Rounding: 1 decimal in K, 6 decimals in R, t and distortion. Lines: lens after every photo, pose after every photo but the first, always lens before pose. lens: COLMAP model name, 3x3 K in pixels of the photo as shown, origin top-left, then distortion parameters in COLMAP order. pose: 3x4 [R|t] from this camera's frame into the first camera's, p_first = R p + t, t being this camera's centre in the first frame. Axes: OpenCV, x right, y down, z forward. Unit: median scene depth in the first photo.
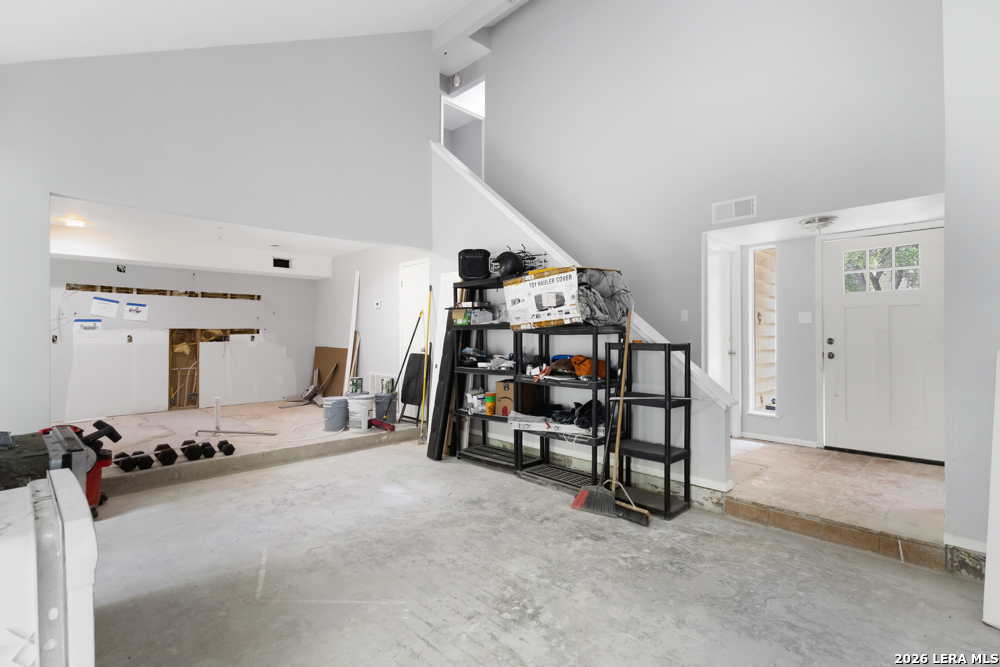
lens RADIAL K [[488.8, 0, 494.9], [0, 488.8, 333.6], [0, 0, 1]] dist [-0.026855, 0.006321]
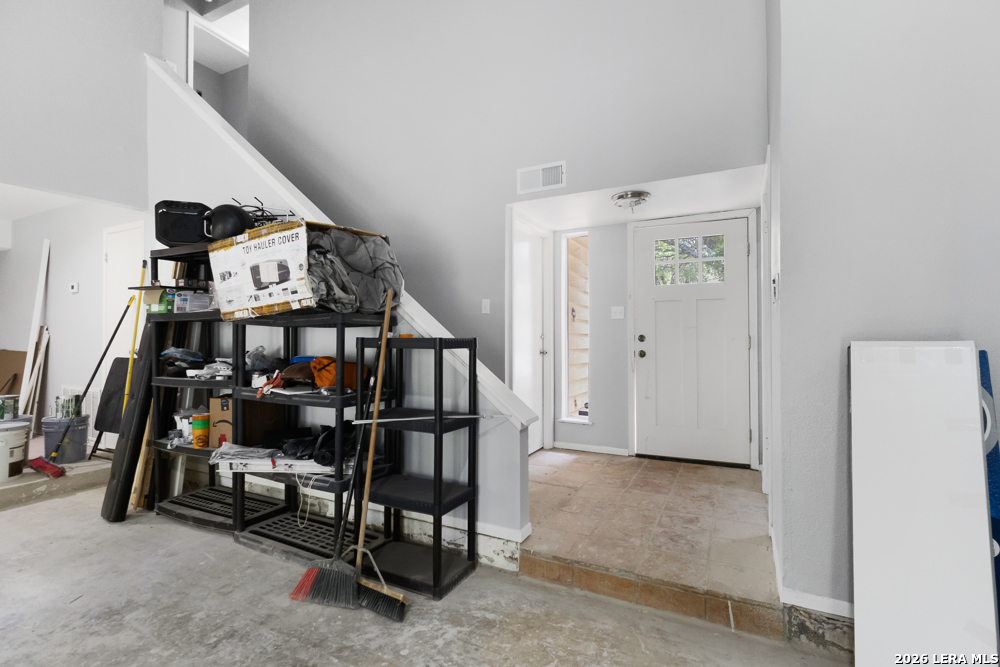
lens RADIAL K [[479.3, 0, 495.3], [0, 479.3, 336.1], [0, 0, 1]] dist [-0.001982, 0.006842]
pose [[0.949483, 0.001187, 0.313818, 0.166475], [-0.001169, 0.999999, -0.000246, 0.013429], [-0.313818, -0.000133, 0.949483, 0.255735]]
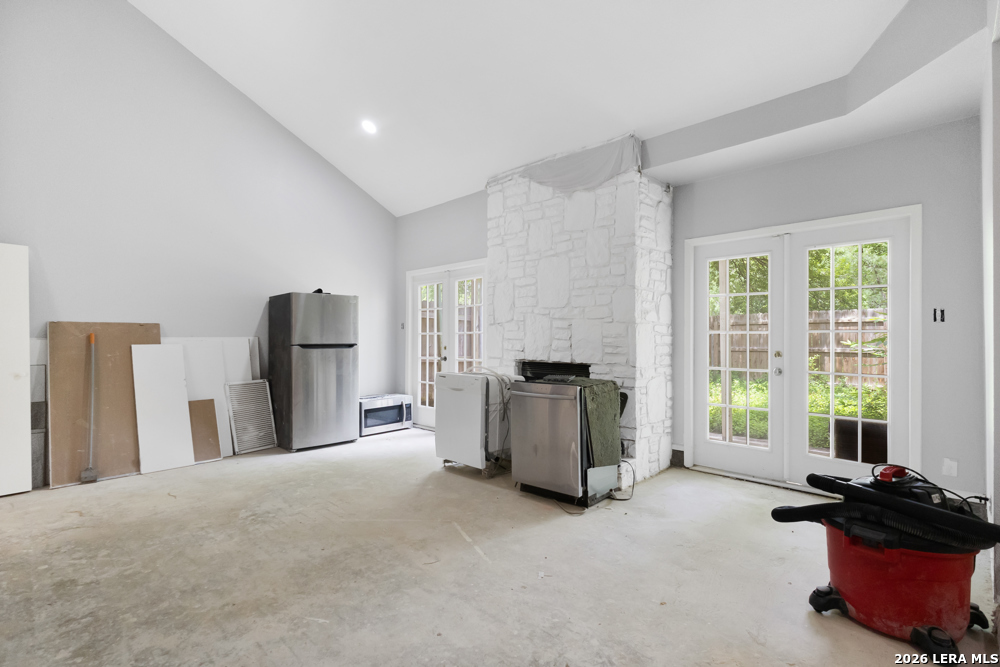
lens RADIAL K [[464.9, 0, 487.9], [0, 464.9, 333.3], [0, 0, 1]] dist [0.002405, -0.000856]
pose [[-0.999897, -0.005551, -0.013217, -0.284783], [-0.005414, 0.999931, -0.010411, 0.025434], [0.013273, -0.010339, -0.999858, 1.145558]]
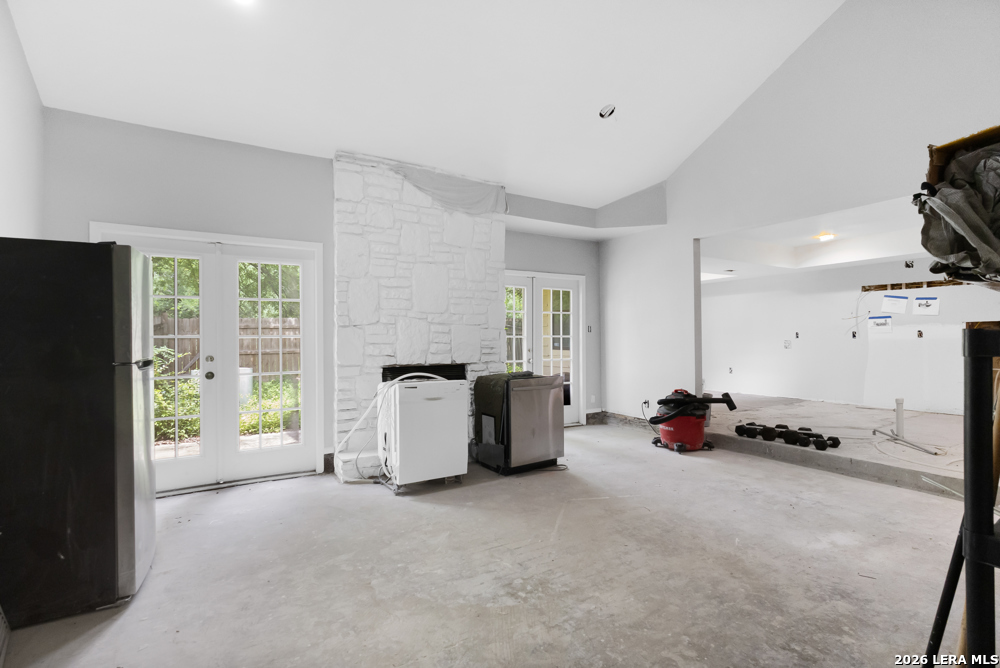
lens RADIAL K [[464.5, 0, 506.4], [0, 464.5, 335.7], [0, 0, 1]] dist [-0.001853, 0.001687]
pose [[-0.234010, -0.007332, -0.972207, 0.495161], [0.008484, 0.999918, -0.009583, 0.022268], [0.972197, -0.010490, -0.233928, 0.584657]]
